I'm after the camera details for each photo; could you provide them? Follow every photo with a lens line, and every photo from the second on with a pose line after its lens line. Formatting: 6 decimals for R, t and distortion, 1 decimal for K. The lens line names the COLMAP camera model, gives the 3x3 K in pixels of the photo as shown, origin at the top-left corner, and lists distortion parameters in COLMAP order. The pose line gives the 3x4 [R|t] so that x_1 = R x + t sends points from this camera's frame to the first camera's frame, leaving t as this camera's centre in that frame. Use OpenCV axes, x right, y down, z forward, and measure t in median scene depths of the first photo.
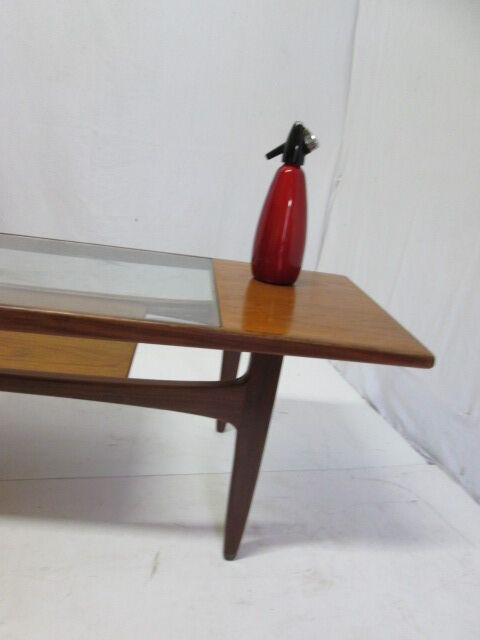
lens RADIAL K [[518.1, 0, 229.9], [0, 518.1, 311.5], [0, 0, 1]] dist [-0.034783, 0.012130]
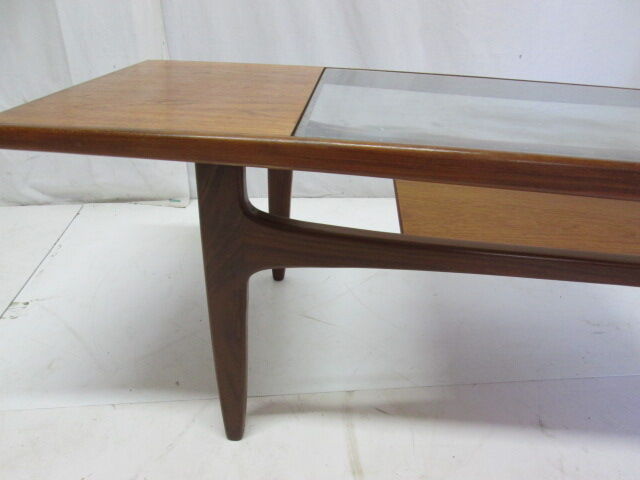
lens RADIAL K [[518.1, 0, 320.2], [0, 518.1, 237.7], [0, 0, 1]] dist [-0.034783, 0.012130]
pose [[0.986116, -0.019803, -0.164870, -0.598800], [0.042739, 0.989682, 0.136759, -0.025388], [0.160461, -0.141907, 0.976788, 0.167851]]
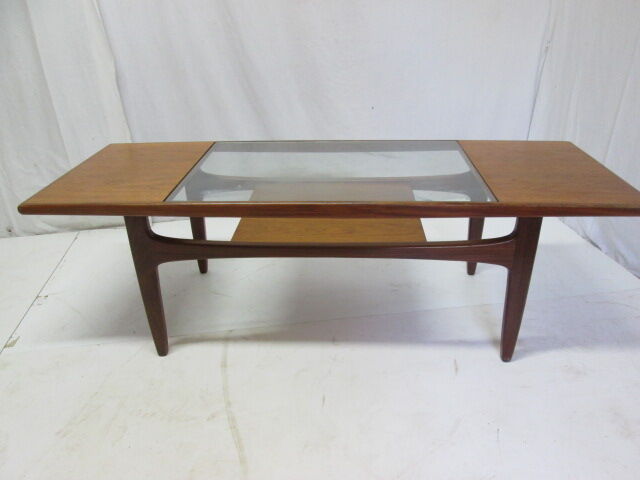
lens RADIAL K [[518.1, 0, 314.3], [0, 518.1, 228.9], [0, 0, 1]] dist [-0.034783, 0.012130]
pose [[0.979148, -0.092054, -0.181093, -0.198623], [0.114057, 0.986786, 0.115085, -0.086710], [0.168106, -0.133340, 0.976709, -0.365802]]
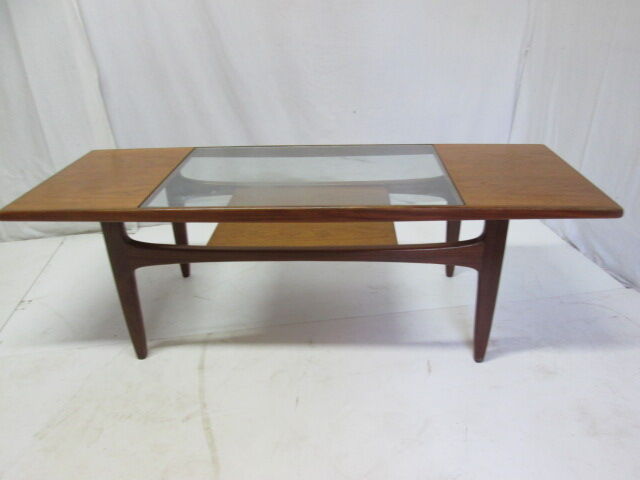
lens RADIAL K [[518.1, 0, 313.2], [0, 518.1, 228.9], [0, 0, 1]] dist [-0.034783, 0.012130]
pose [[0.978479, -0.100035, -0.180474, -0.136878], [0.121370, 0.986346, 0.111314, -0.087031], [0.166875, -0.130823, 0.977261, -0.376241]]
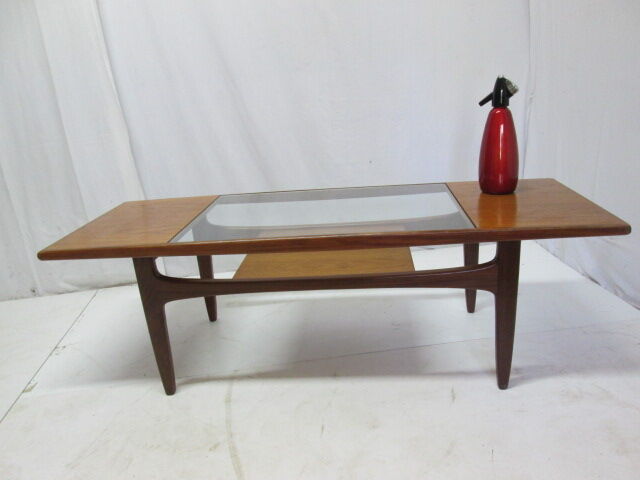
lens RADIAL K [[518.1, 0, 315.2], [0, 518.1, 231.5], [0, 0, 1]] dist [-0.034783, 0.012130]
pose [[0.965806, -0.156835, -0.206447, -0.123884], [0.155392, 0.987578, -0.023291, 0.000493], [0.207536, -0.009586, 0.978180, -0.443246]]
